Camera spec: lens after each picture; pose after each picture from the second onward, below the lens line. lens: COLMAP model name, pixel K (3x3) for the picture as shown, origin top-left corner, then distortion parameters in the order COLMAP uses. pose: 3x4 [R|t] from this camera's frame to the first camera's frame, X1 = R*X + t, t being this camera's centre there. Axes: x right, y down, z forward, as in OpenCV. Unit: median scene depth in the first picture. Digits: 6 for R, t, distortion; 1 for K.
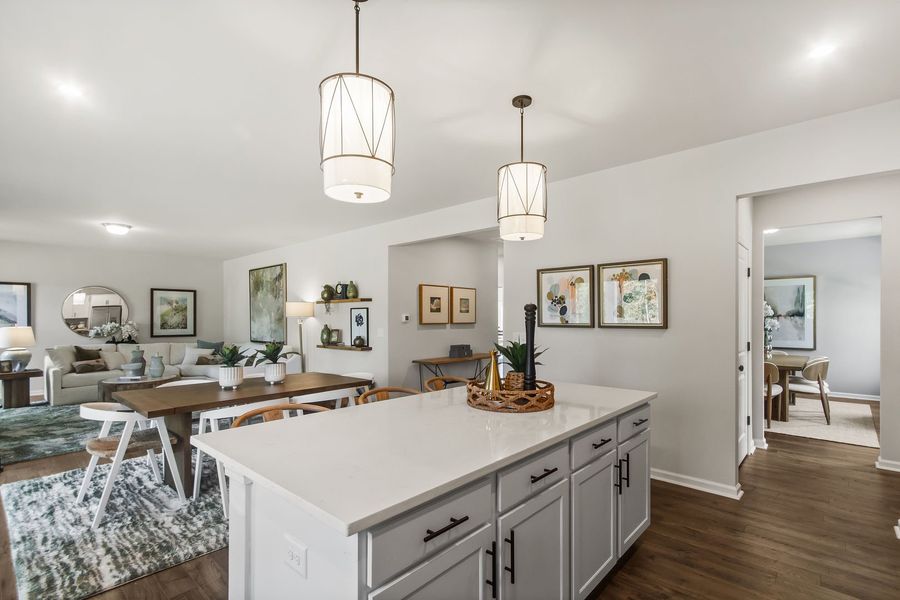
lens RADIAL K [[429.6, 0, 452.2], [0, 429.6, 322.3], [0, 0, 1]] dist [0.001585, 0.000452]
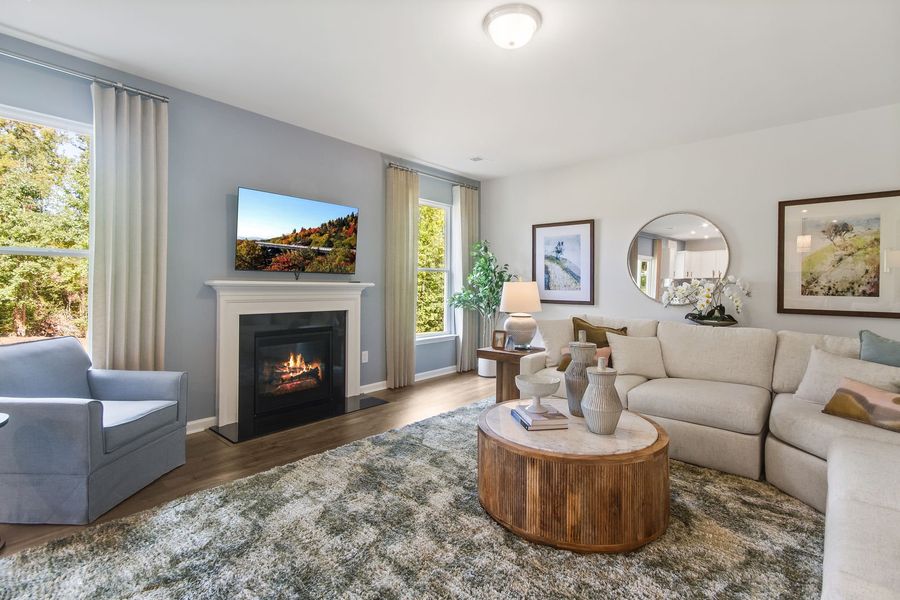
lens RADIAL K [[421.6, 0, 448.0], [0, 421.6, 292.9], [0, 0, 1]] dist [0.000609, 0.000353]
pose [[0.021227, 0.024865, -0.999465, -0.368050], [-0.017735, 0.999543, 0.024491, 0.013693], [0.999617, 0.017206, 0.021658, 0.883609]]
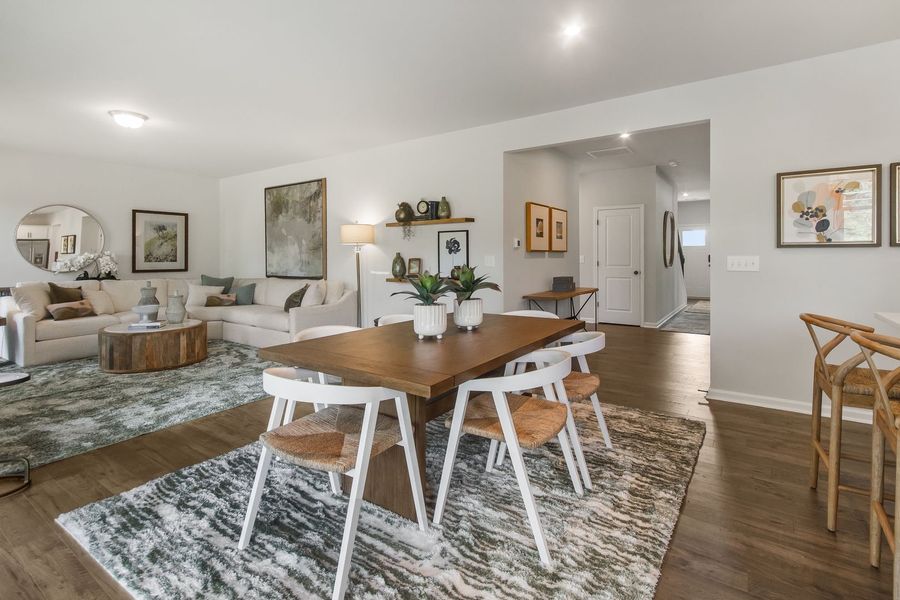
lens RADIAL K [[440.4, 0, 446.8], [0, 440.4, 260.5], [0, 0, 1]] dist [0.001657, 0.000348]
pose [[0.992697, -0.003577, 0.120584, -0.314402], [0.003527, 0.999994, 0.000634, 0.020172], [-0.120585, -0.000204, 0.992703, 0.184827]]
